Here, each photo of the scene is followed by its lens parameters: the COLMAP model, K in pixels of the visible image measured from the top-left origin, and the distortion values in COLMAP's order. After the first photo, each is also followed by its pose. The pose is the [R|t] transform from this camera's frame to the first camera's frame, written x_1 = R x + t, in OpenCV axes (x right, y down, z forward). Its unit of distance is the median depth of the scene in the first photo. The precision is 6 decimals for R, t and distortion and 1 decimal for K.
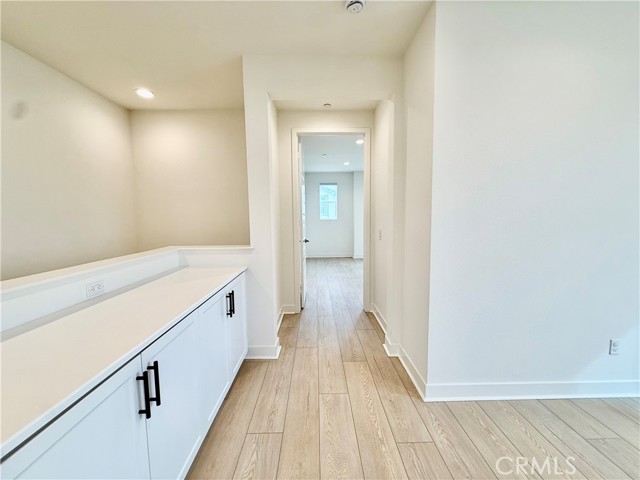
lens RADIAL K [[254.7, 0, 321.9], [0, 254.7, 240.4], [0, 0, 1]] dist [-0.002564, 0.001342]
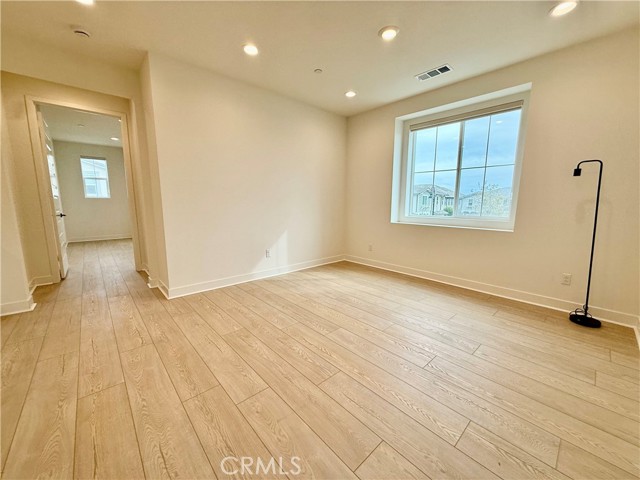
lens RADIAL K [[254.7, 0, 320.1], [0, 254.7, 237.5], [0, 0, 1]] dist [-0.002564, 0.001342]
pose [[0.754539, -0.079646, 0.651404, 0.053760], [0.047896, 0.996644, 0.066379, 0.088516], [-0.654505, -0.018886, 0.755822, -0.468708]]
